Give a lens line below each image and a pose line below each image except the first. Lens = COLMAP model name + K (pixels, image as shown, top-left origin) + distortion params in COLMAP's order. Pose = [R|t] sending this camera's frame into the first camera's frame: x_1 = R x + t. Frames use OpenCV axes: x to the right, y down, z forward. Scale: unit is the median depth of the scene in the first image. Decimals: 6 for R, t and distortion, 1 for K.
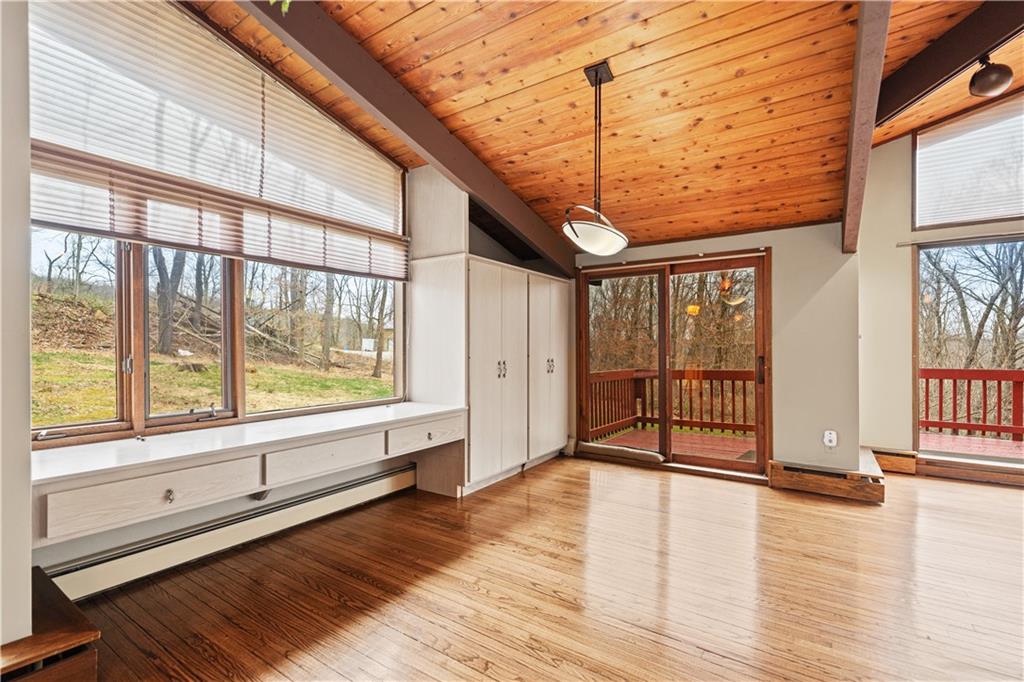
lens RADIAL K [[463.1, 0, 509.5], [0, 463.1, 349.4], [0, 0, 1]] dist [0.002037, -0.000104]
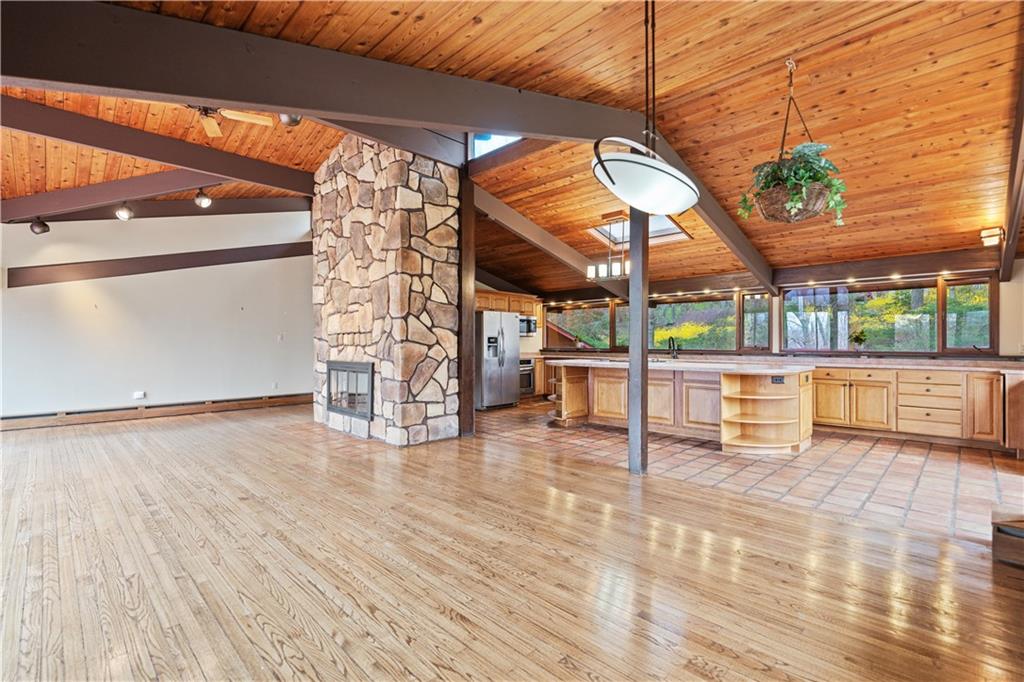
lens RADIAL K [[463.1, 0, 507.1], [0, 463.1, 342.5], [0, 0, 1]] dist [0.002037, -0.000104]
pose [[-0.982027, 0.002059, 0.188728, 0.165765], [0.003030, 0.999984, 0.004856, -0.006856], [-0.188715, 0.005341, -0.982017, 1.062693]]
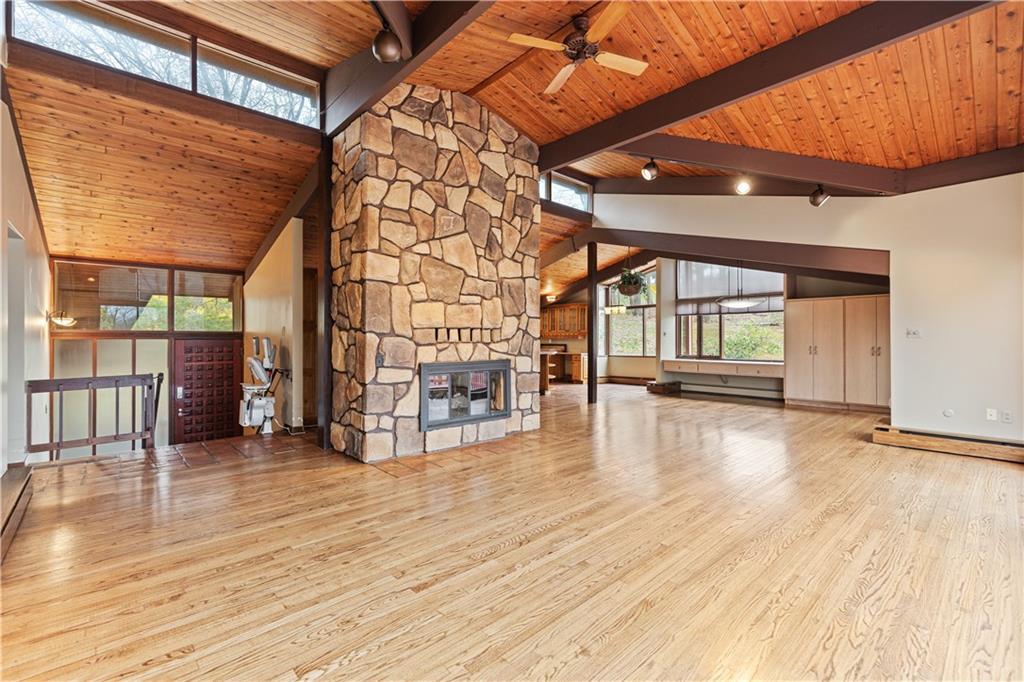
lens RADIAL K [[453.2, 0, 507.8], [0, 453.2, 341.0], [0, 0, 1]] dist [0.001427, -0.000566]
pose [[-0.233487, 0.008149, -0.972326, 2.058429], [-0.005910, 0.999935, 0.009800, -0.009087], [0.972342, 0.008034, -0.233423, 0.139475]]
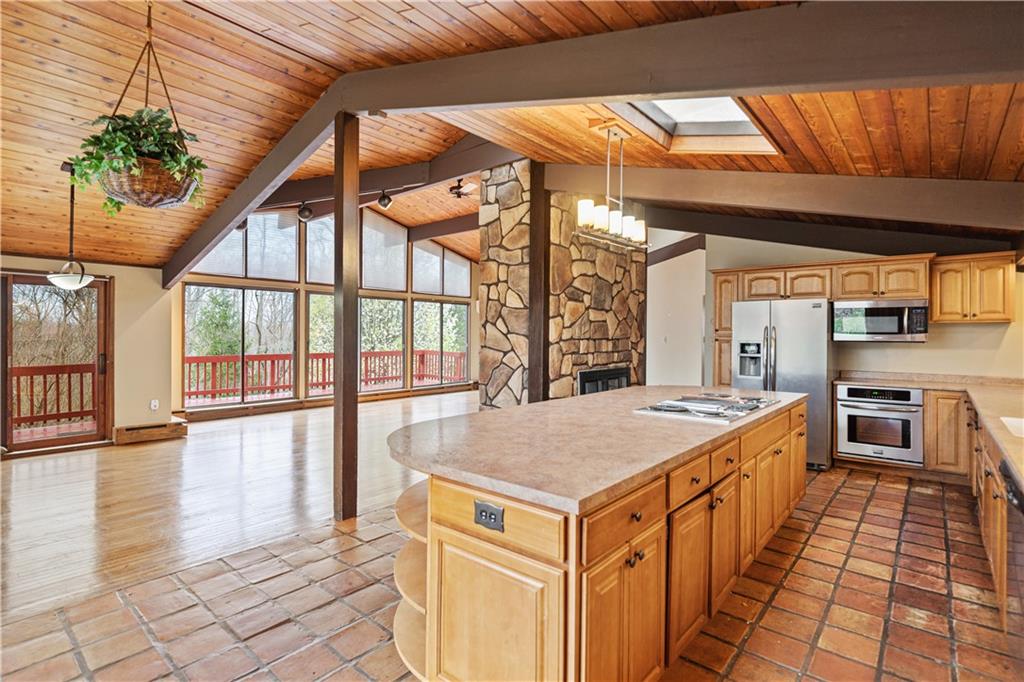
lens RADIAL K [[492.3, 0, 510.2], [0, 492.3, 333.9], [0, 0, 1]] dist [0.004016, -0.002283]
pose [[0.108547, 0.004828, 0.994080, -0.738205], [-0.001311, 0.999988, -0.004713, -0.036871], [-0.994091, -0.000791, 0.108552, -0.337161]]
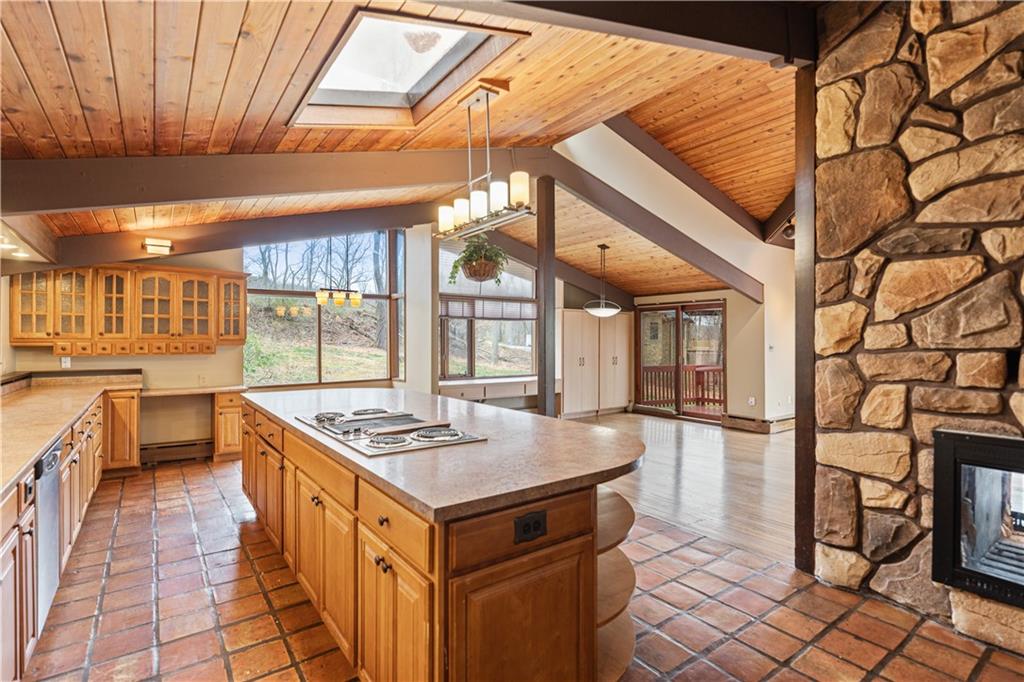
lens RADIAL K [[492.3, 0, 511.7], [0, 492.3, 338.3], [0, 0, 1]] dist [0.004016, -0.002283]
pose [[0.942690, 0.001746, -0.333666, 0.381906], [-0.005663, 0.999926, -0.010768, -0.032483], [0.333623, 0.012040, 0.942630, -1.064700]]
